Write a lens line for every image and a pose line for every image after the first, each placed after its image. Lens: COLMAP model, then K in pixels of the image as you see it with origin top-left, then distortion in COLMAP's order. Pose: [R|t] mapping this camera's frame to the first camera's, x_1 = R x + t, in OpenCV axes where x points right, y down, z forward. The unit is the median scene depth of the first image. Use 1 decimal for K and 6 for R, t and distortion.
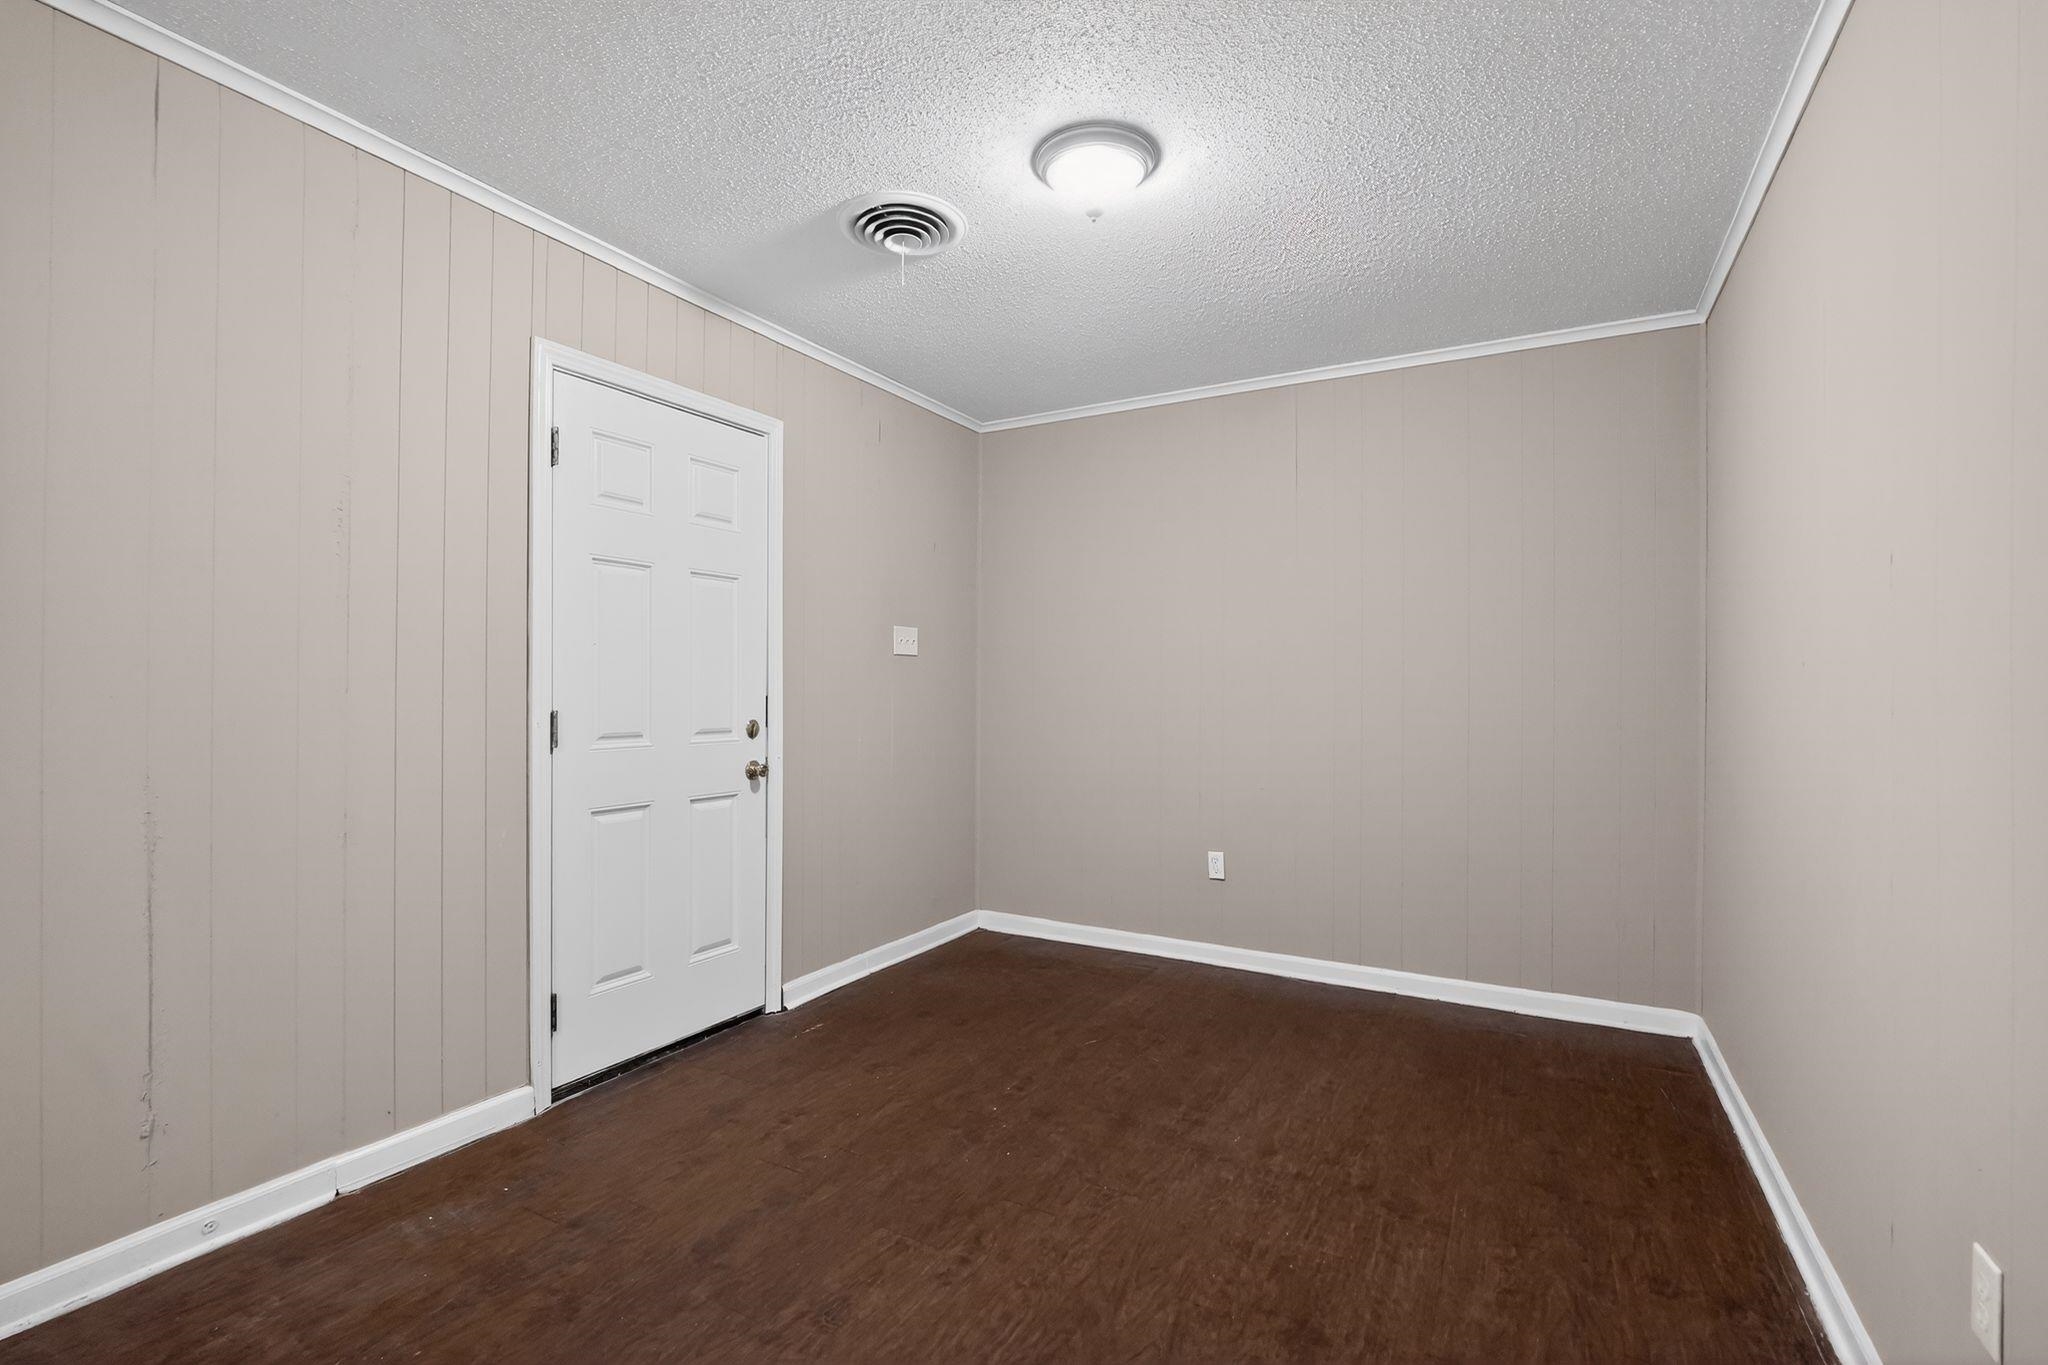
lens RADIAL K [[922.2, 0, 1023.9], [0, 922.2, 682.6], [0, 0, 1]] dist [-0.009845, 0.000018]
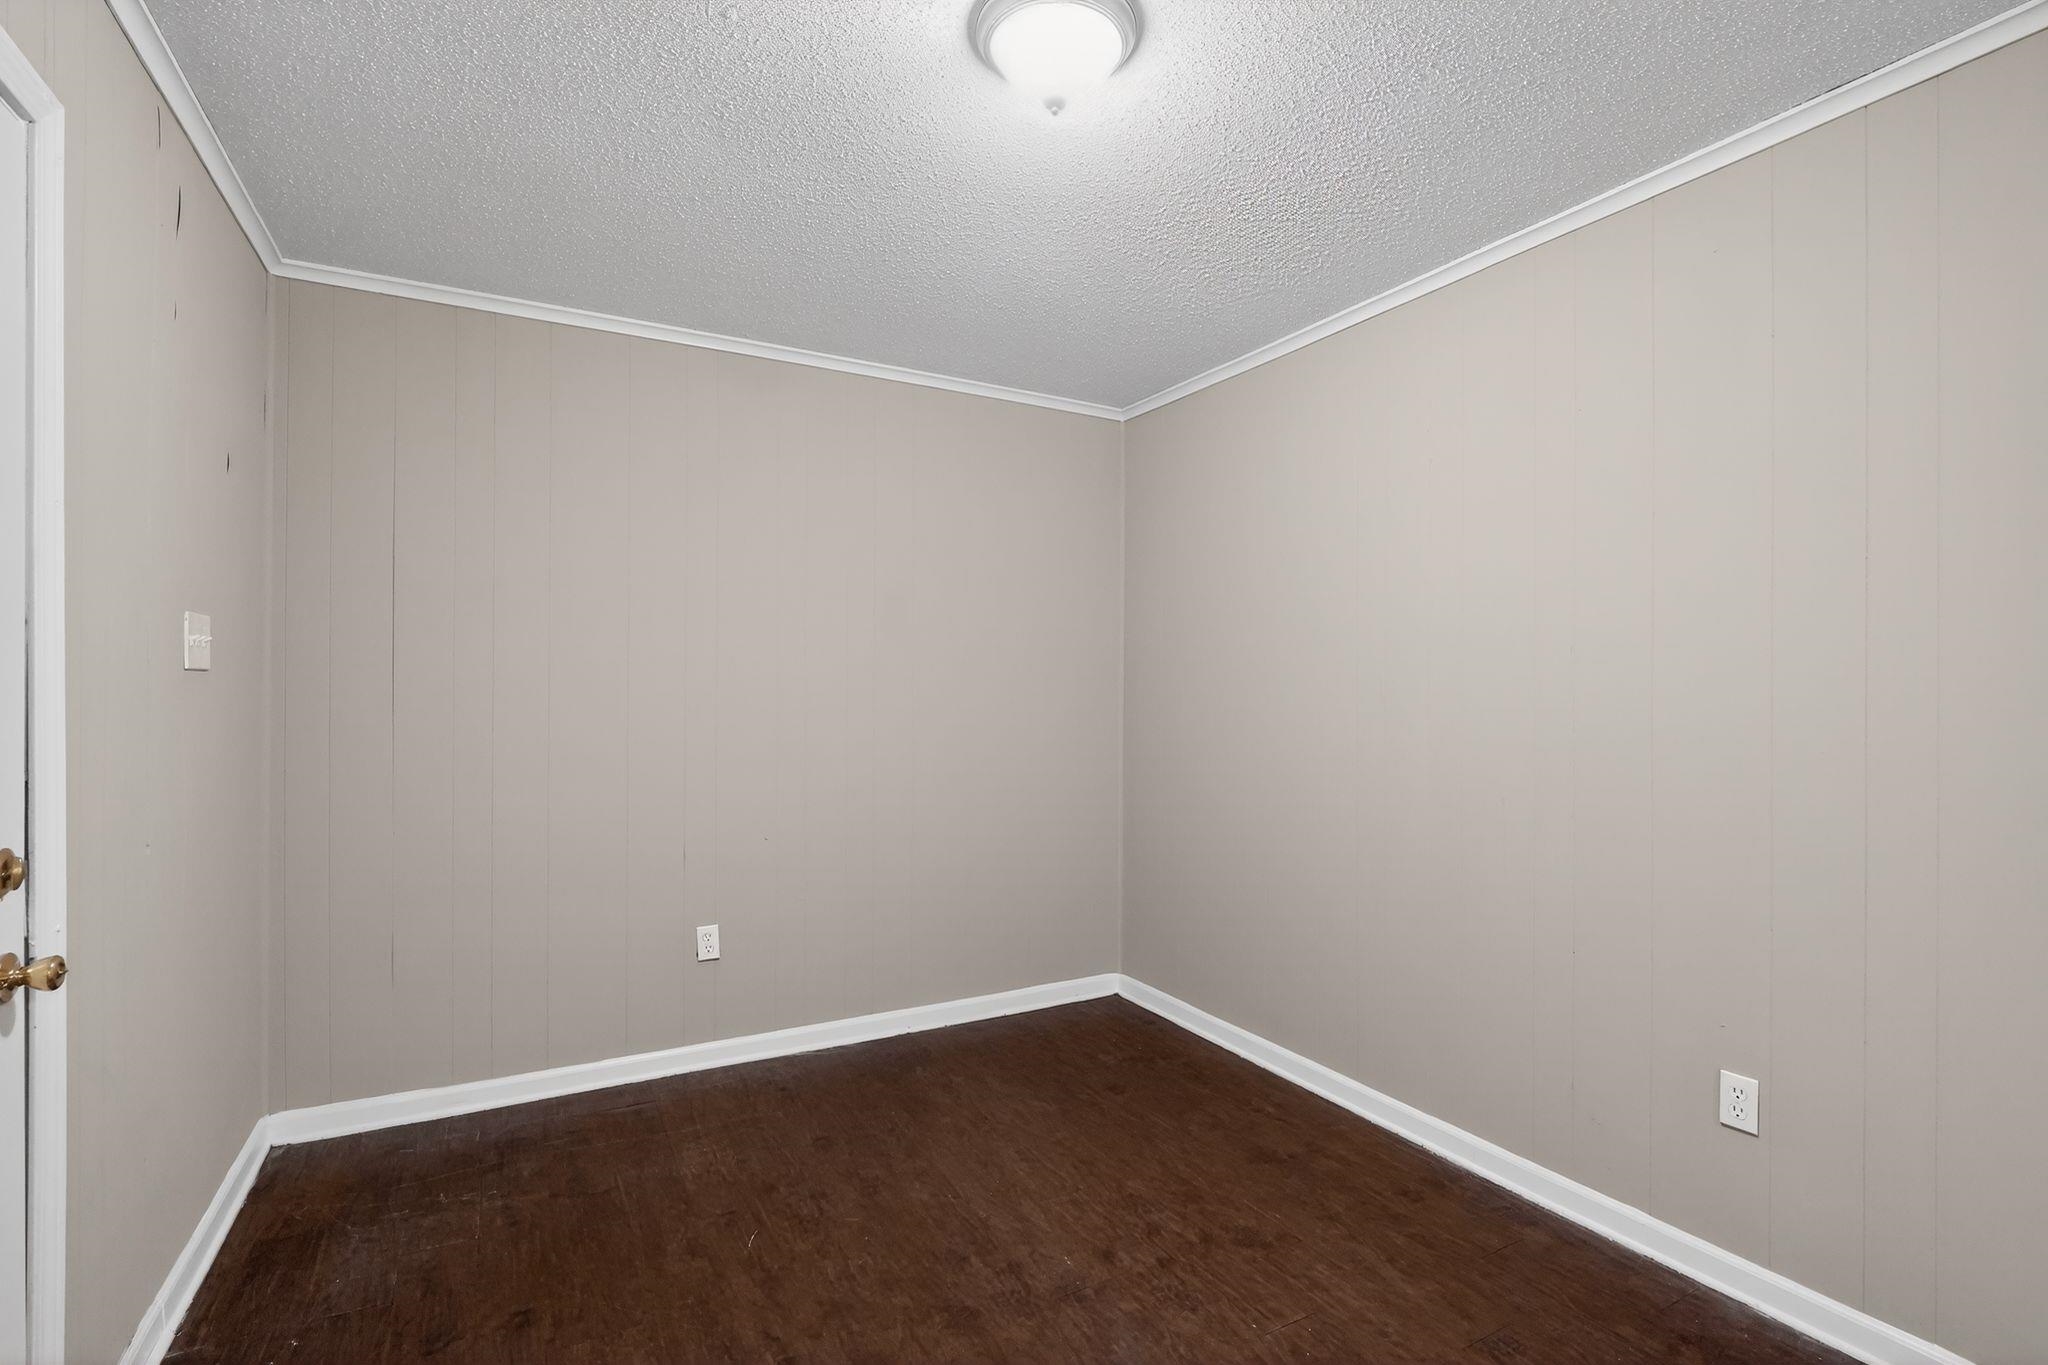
lens RADIAL K [[922.2, 0, 1023.5], [0, 922.2, 683.4], [0, 0, 1]] dist [-0.009845, 0.000018]
pose [[0.533988, 0.003631, 0.845484, -0.502264], [-0.007550, 0.999971, 0.000474, -0.041315], [-0.845458, -0.006637, 0.534000, 0.562885]]
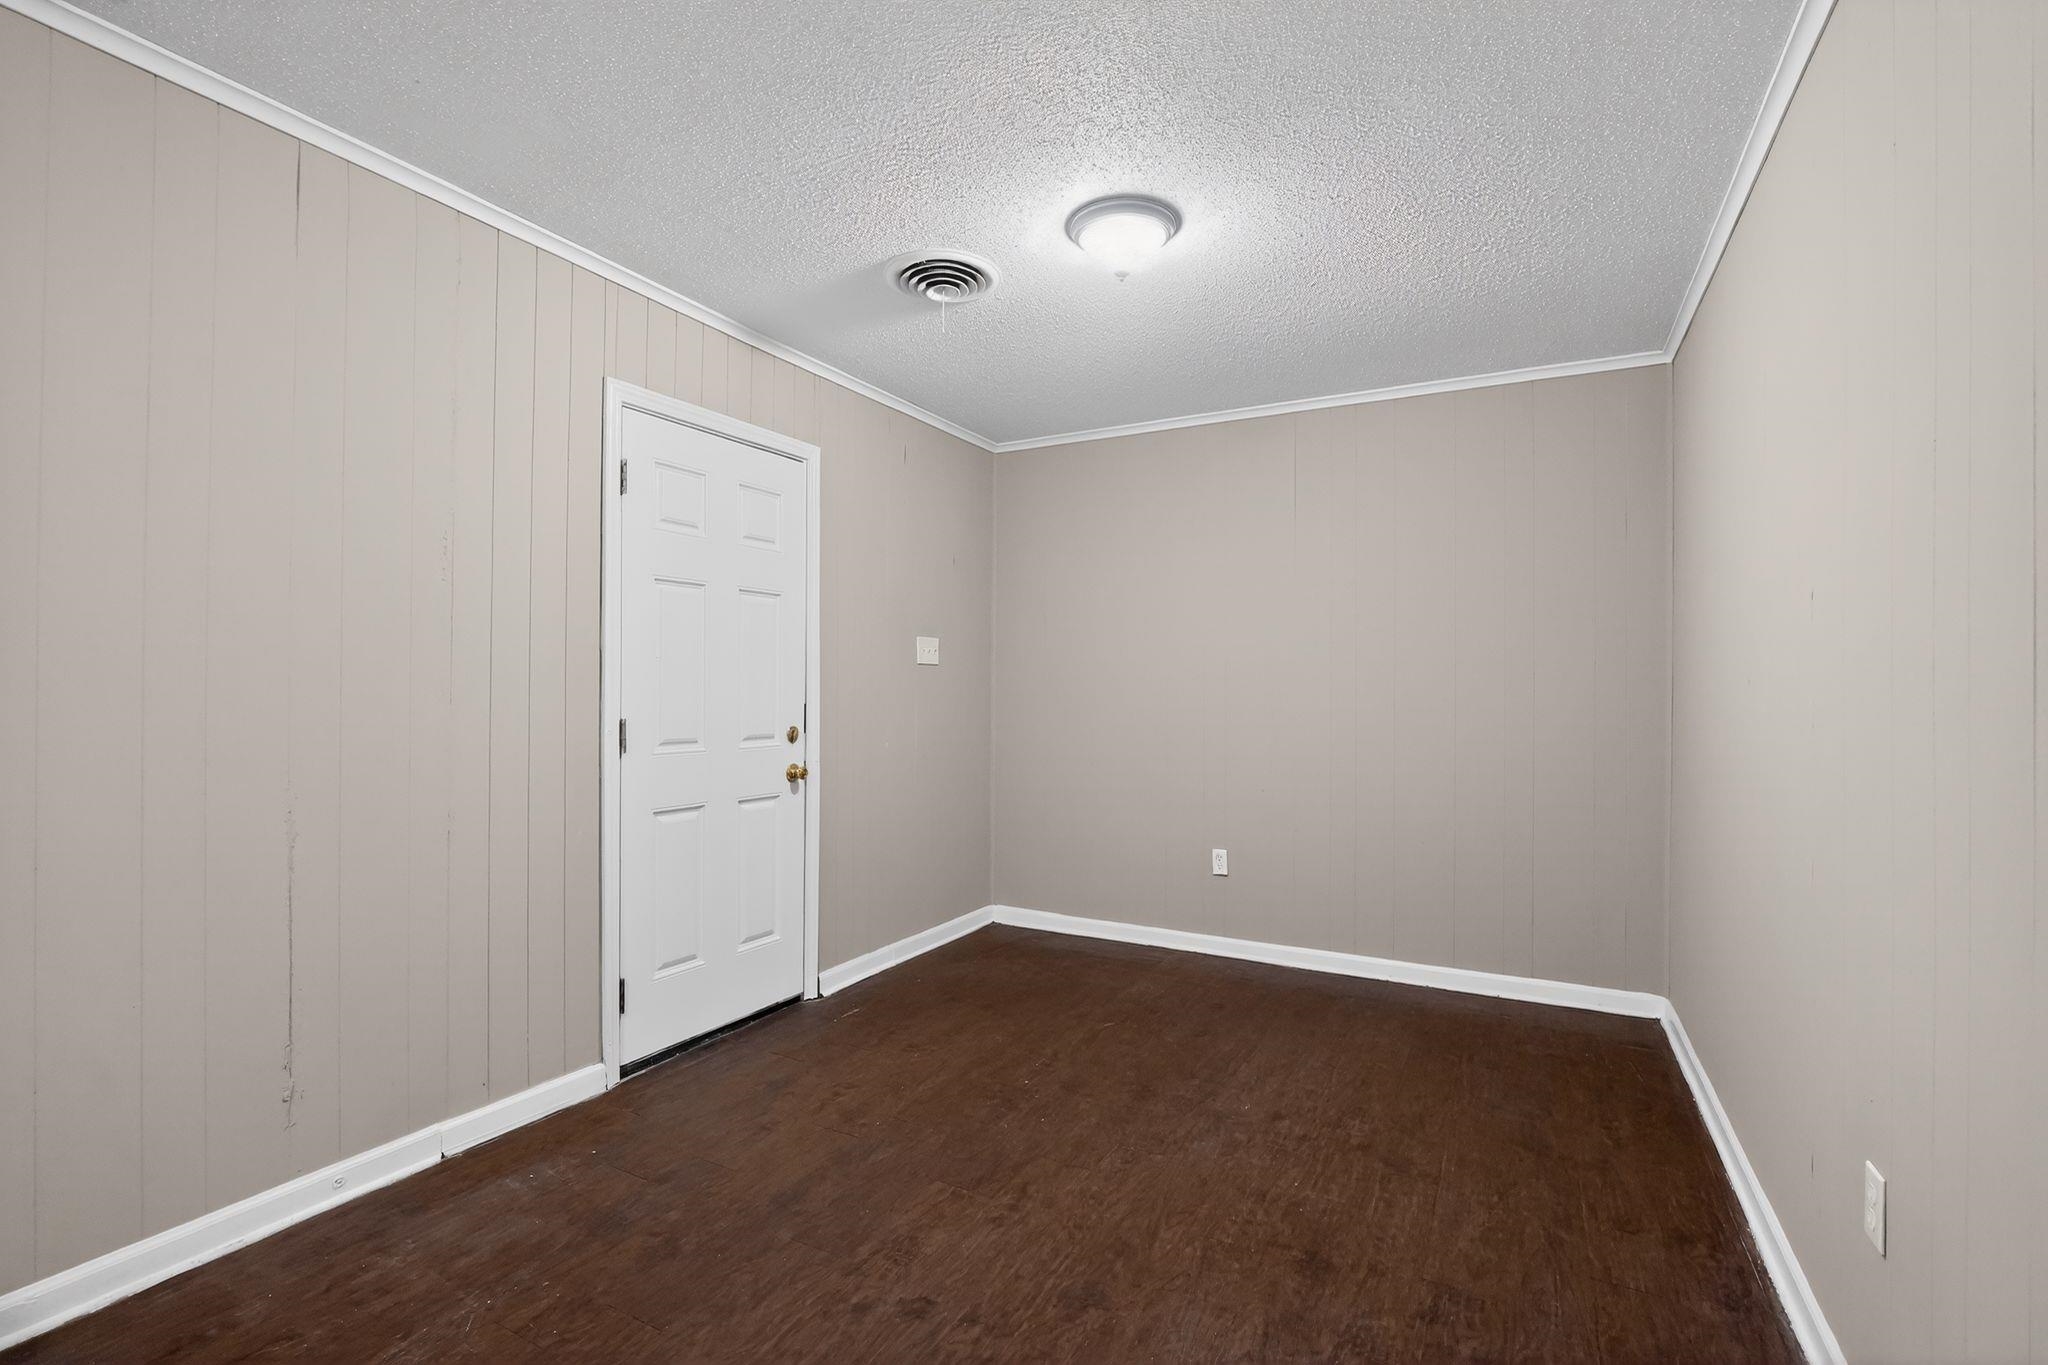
lens RADIAL K [[922.2, 0, 1024.3], [0, 922.2, 681.0], [0, 0, 1]] dist [-0.009845, 0.000018]
pose [[0.999916, 0.000999, 0.012896, -0.050591], [-0.000960, 0.999995, -0.003044, -0.012101], [-0.012899, 0.003031, 0.999912, -0.102052]]
